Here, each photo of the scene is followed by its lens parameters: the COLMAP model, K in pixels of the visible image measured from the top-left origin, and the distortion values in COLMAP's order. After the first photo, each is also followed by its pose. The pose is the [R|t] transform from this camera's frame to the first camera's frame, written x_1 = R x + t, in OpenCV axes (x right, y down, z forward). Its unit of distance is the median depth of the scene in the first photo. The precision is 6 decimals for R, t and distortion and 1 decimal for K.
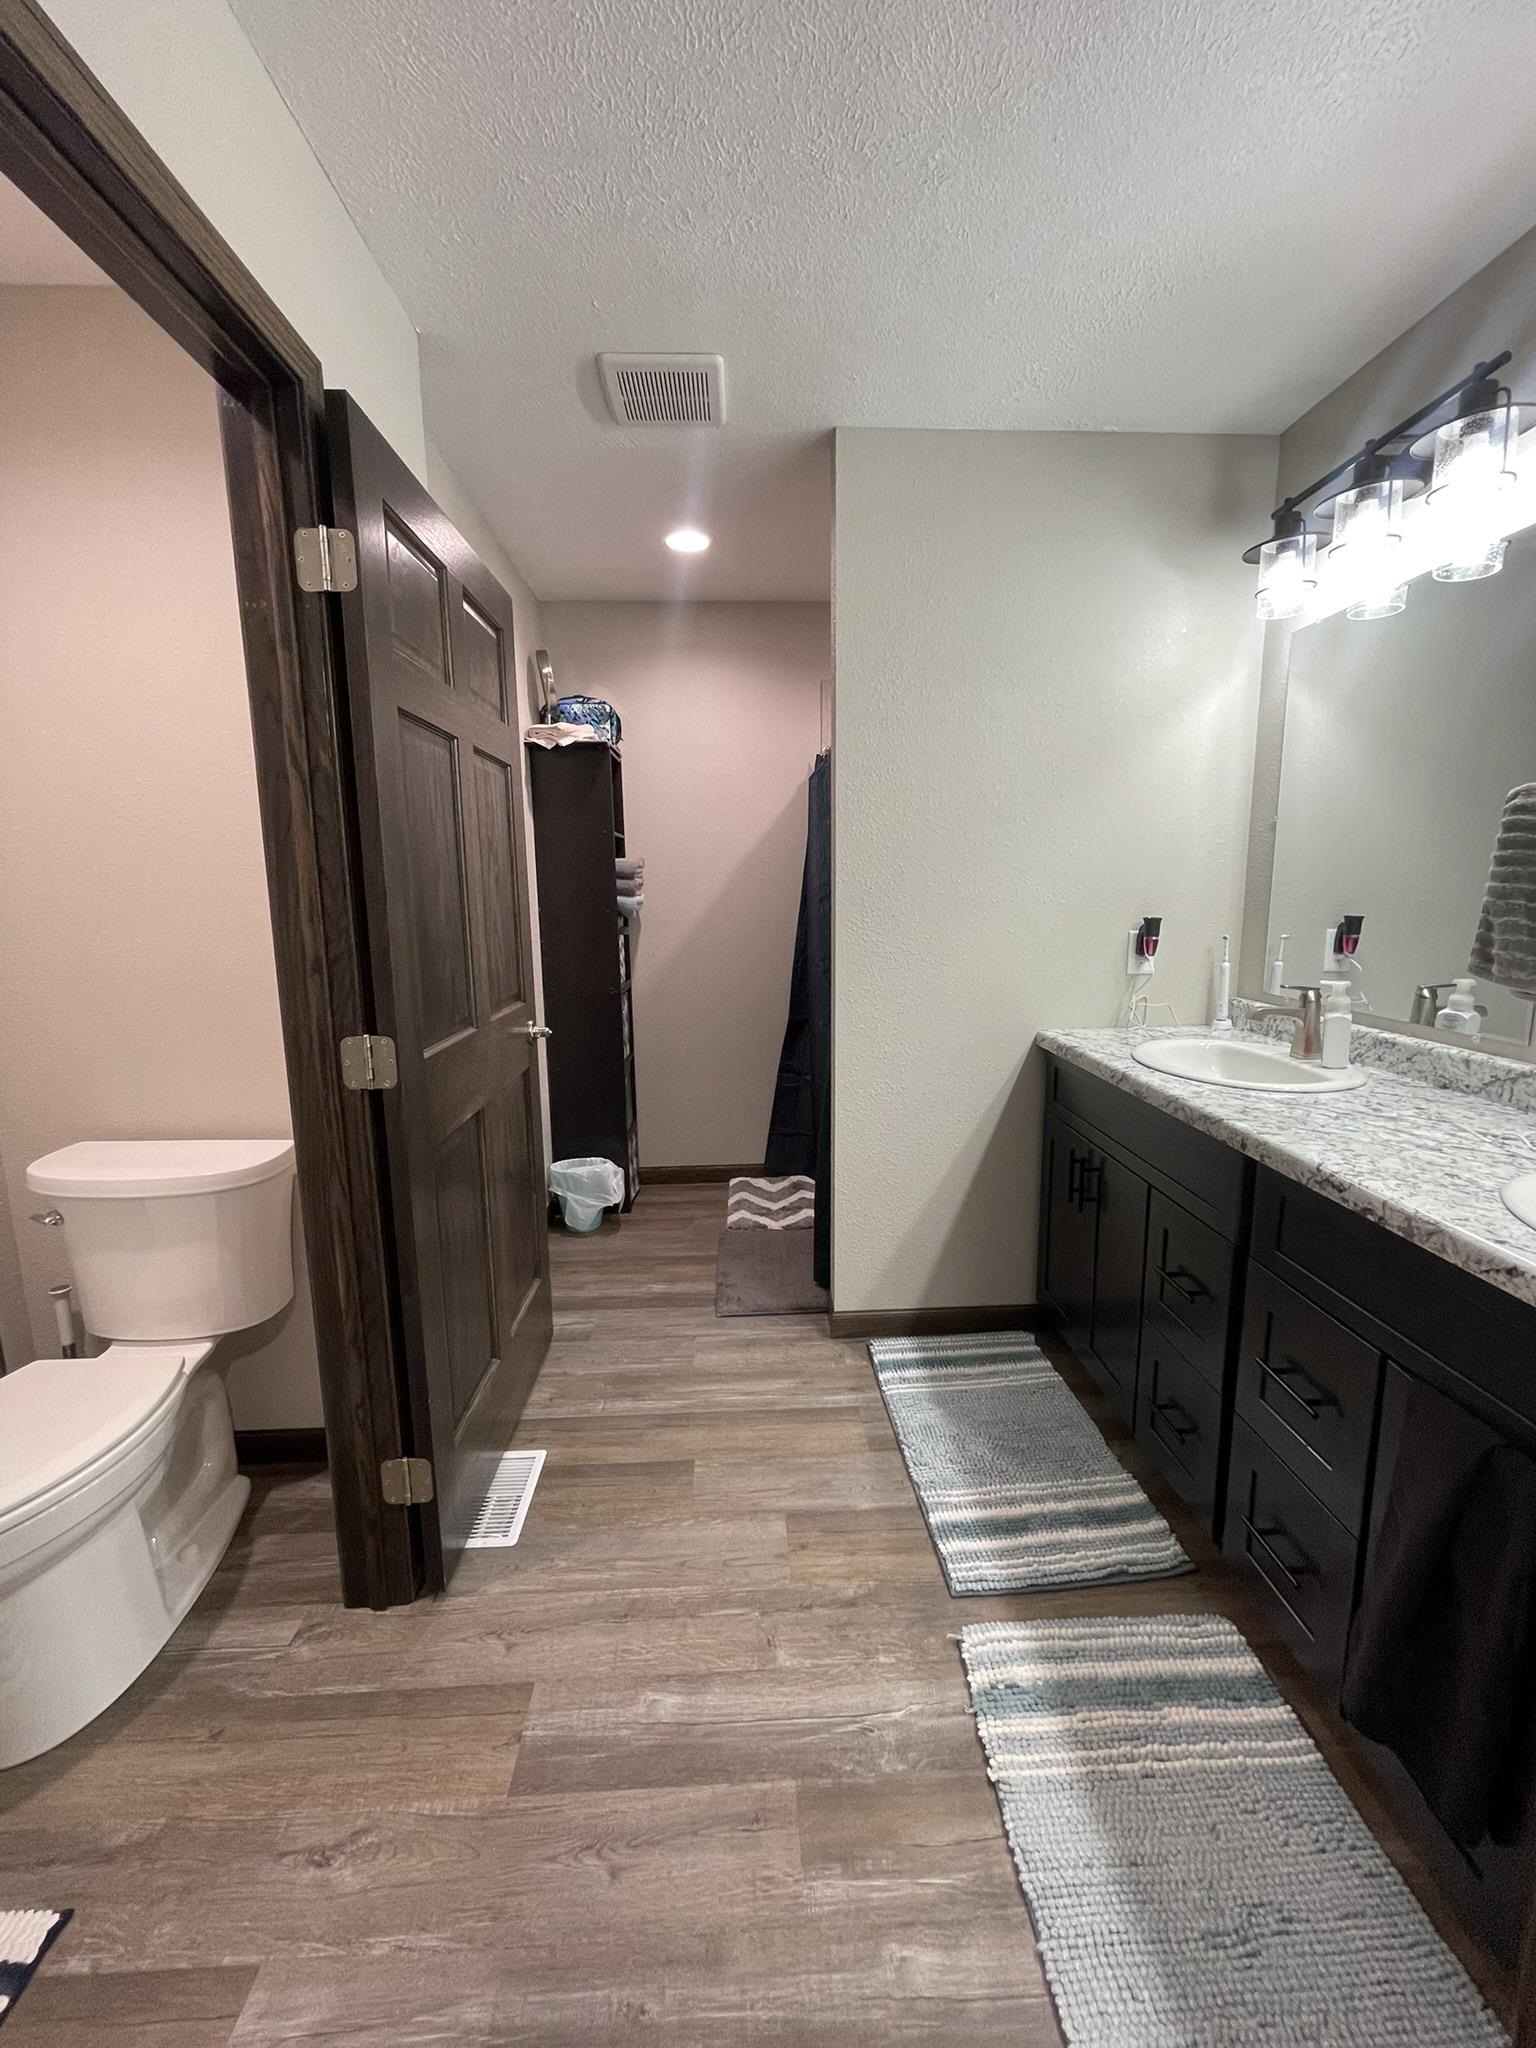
lens RADIAL K [[831.7, 0, 768.0], [0, 831.7, 1024.0], [0, 0, 1]] dist [-0.009199, -0.000145]
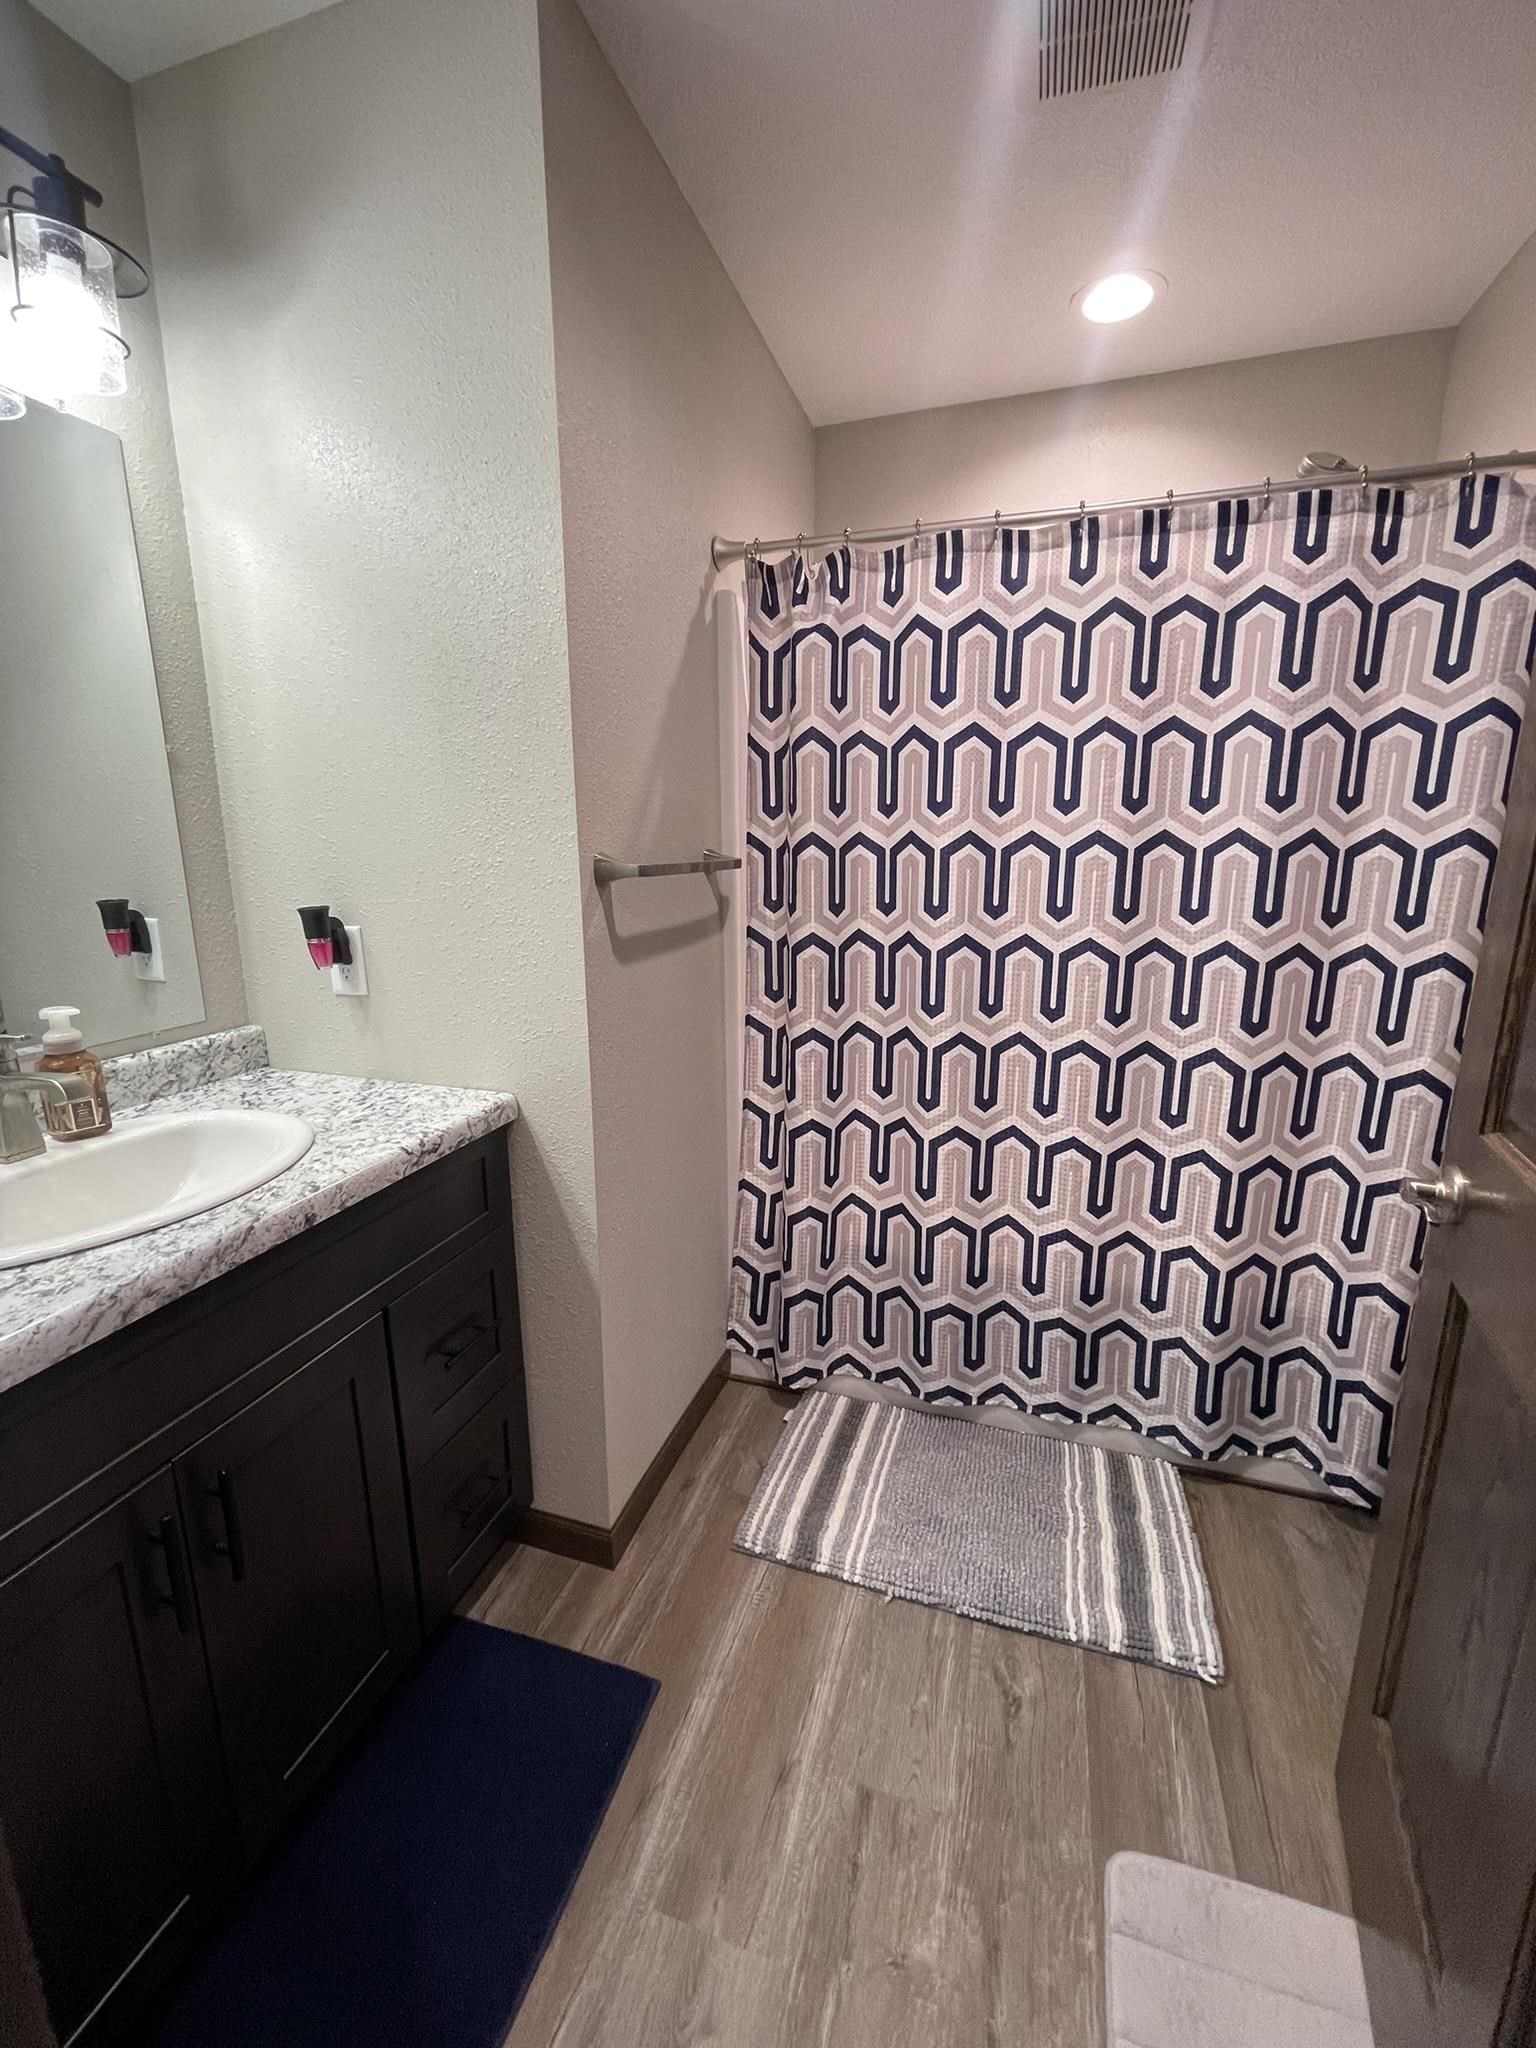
lens RADIAL K [[831.7, 0, 768.0], [0, 831.7, 1024.0], [0, 0, 1]] dist [-0.009199, -0.000145]
pose [[-0.937618, -0.075669, 0.339331, -0.057038], [0.056182, 0.930221, 0.362673, -0.307173], [-0.343097, 0.359113, -0.867941, 1.701863]]
